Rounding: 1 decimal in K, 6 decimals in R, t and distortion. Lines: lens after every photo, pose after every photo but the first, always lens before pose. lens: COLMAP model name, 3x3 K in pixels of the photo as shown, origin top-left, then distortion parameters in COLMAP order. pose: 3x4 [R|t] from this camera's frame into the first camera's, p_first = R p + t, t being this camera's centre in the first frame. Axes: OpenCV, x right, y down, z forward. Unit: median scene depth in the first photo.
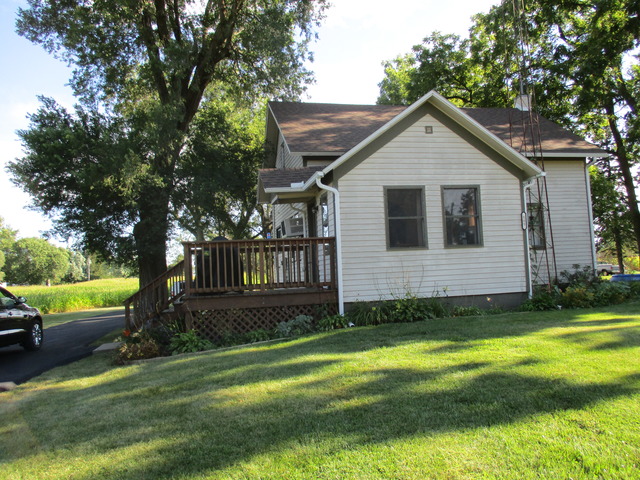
lens RADIAL K [[524.2, 0, 320.0], [0, 524.2, 240.0], [0, 0, 1]] dist [-0.004813, -0.001323]
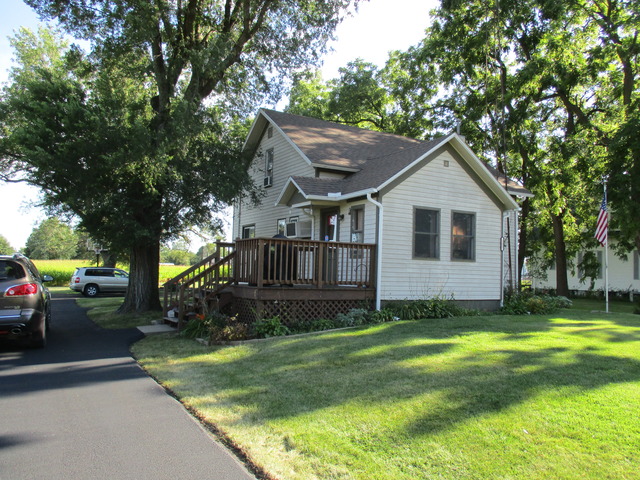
lens RADIAL K [[524.2, 0, 320.0], [0, 524.2, 240.0], [0, 0, 1]] dist [-0.004813, -0.001323]
pose [[0.951664, 0.090589, 0.293479, -0.426508], [-0.090584, 0.995795, -0.013639, 0.011991], [-0.293481, -0.013605, 0.955868, -0.092333]]
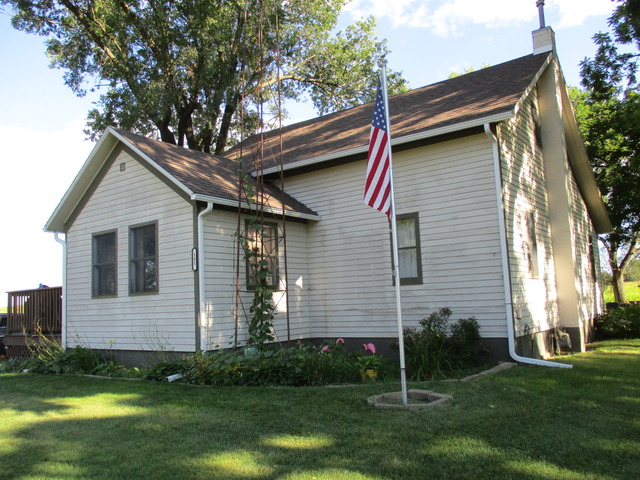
lens RADIAL K [[524.2, 0, 320.0], [0, 524.2, 240.0], [0, 0, 1]] dist [-0.004813, -0.001323]
pose [[0.657592, -0.068995, -0.750208, 1.143397], [0.062642, 0.997357, -0.036817, -0.026200], [0.750766, -0.022784, 0.660176, 0.660063]]
